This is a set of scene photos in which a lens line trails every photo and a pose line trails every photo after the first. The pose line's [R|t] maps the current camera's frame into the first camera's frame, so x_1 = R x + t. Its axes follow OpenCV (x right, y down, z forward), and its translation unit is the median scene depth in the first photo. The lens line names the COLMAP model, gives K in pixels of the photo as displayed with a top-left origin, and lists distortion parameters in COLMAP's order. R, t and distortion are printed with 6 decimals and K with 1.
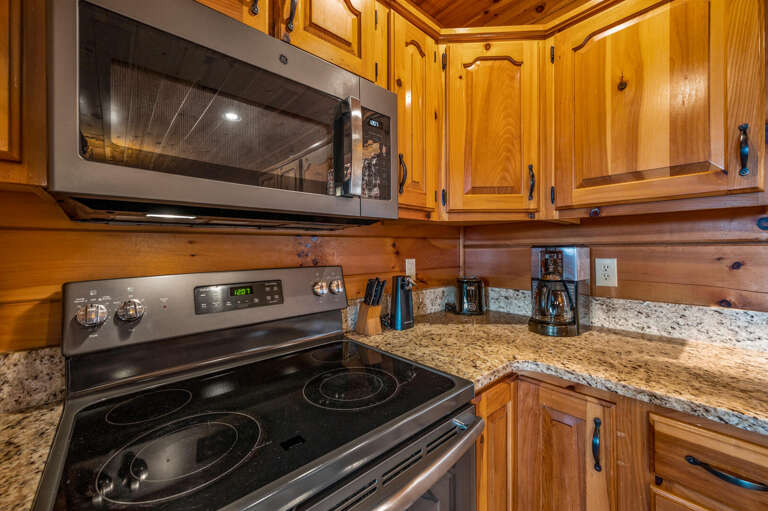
lens RADIAL K [[304.3, 0, 384.9], [0, 304.3, 249.5], [0, 0, 1]] dist [-0.001396, -0.000100]
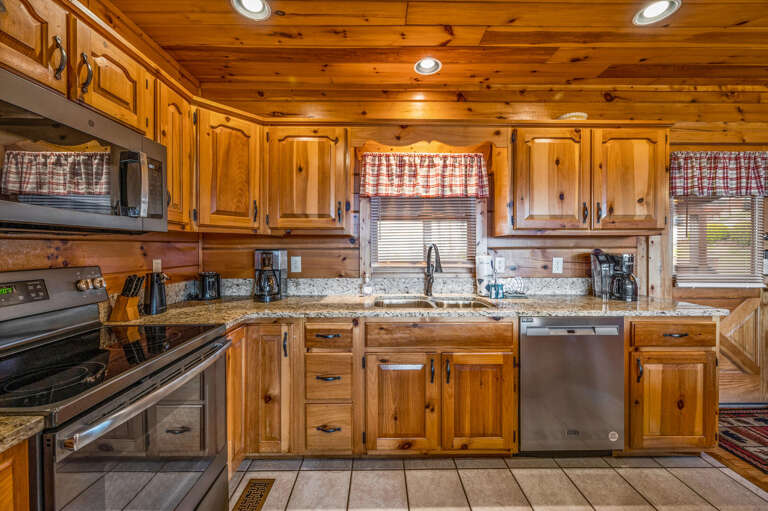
lens RADIAL K [[304.3, 0, 382.7], [0, 304.3, 250.6], [0, 0, 1]] dist [-0.001396, -0.000100]
pose [[0.657760, 0.000492, 0.753228, -0.304208], [-0.005324, 0.999978, 0.003996, -0.016594], [-0.753209, -0.006638, 0.657748, -0.602490]]
